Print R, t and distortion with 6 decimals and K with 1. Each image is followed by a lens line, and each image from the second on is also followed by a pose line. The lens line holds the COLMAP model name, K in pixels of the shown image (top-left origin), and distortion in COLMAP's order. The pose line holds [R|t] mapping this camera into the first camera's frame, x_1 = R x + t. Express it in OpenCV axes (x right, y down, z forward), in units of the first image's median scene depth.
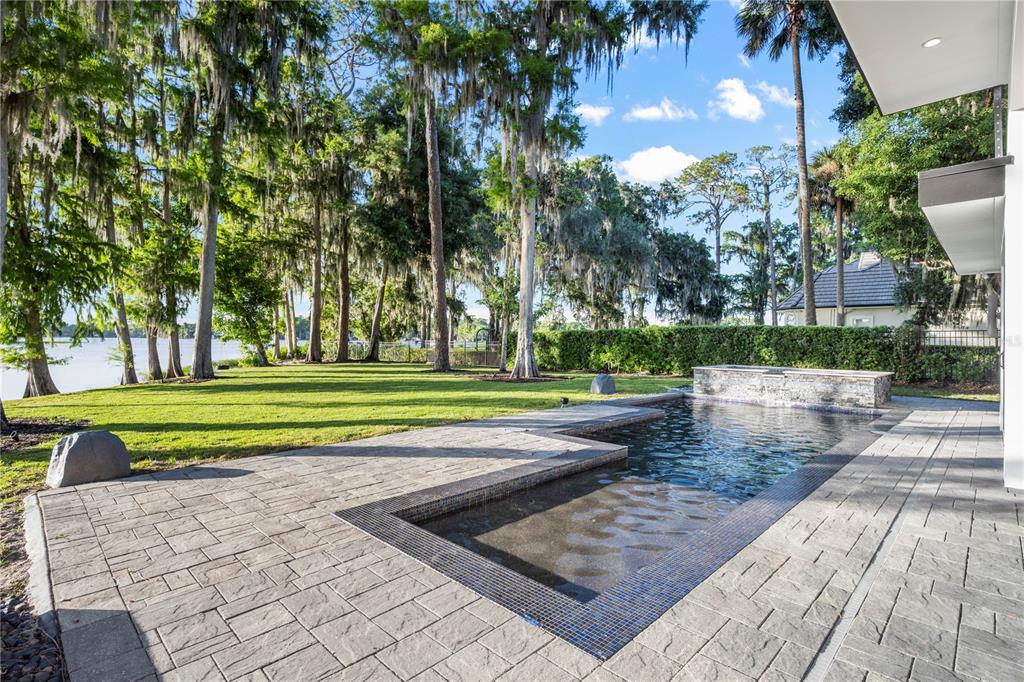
lens RADIAL K [[482.4, 0, 512.0], [0, 482.4, 341.0], [0, 0, 1]] dist [-0.001148, -0.000294]
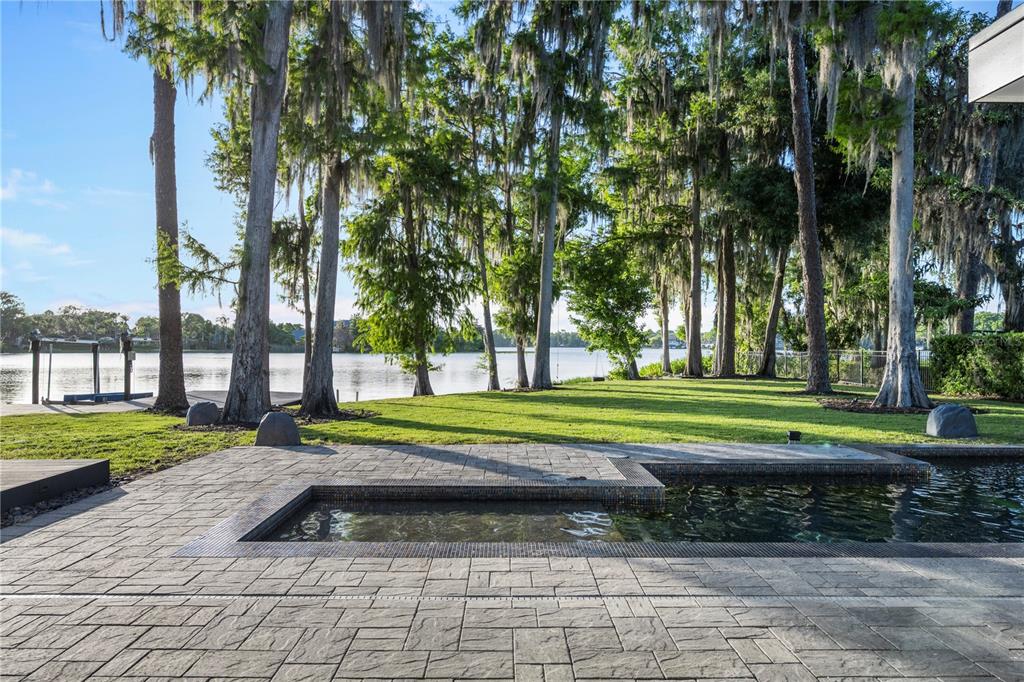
lens RADIAL K [[640.2, 0, 512.0], [0, 640.2, 341.0], [0, 0, 1]] dist [-0.002974, -0.000385]
pose [[0.718002, -0.010111, -0.695968, 0.175885], [-0.000910, 0.999880, -0.015465, 0.000871], [0.696041, 0.011737, 0.717906, 0.021738]]
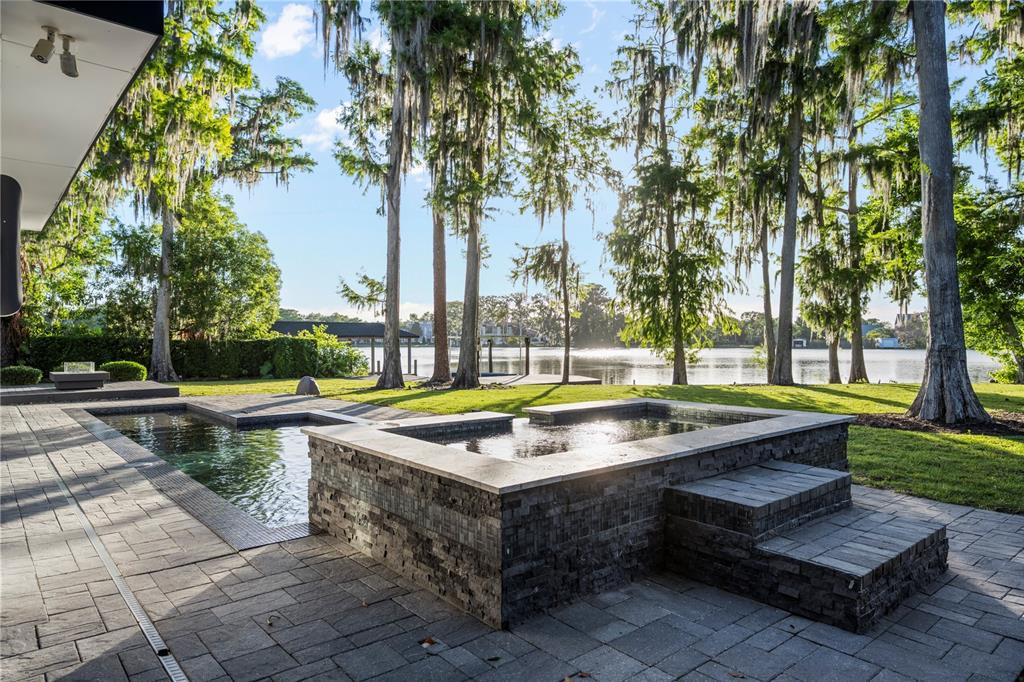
lens RADIAL K [[624.8, 0, 512.0], [0, 624.8, 341.0], [0, 0, 1]] dist [-0.012049, -0.002426]
pose [[-0.061971, -0.008411, -0.998043, 0.451855], [-0.003219, 0.999961, -0.008227, 0.004154], [0.998073, 0.002703, -0.061996, 0.441087]]
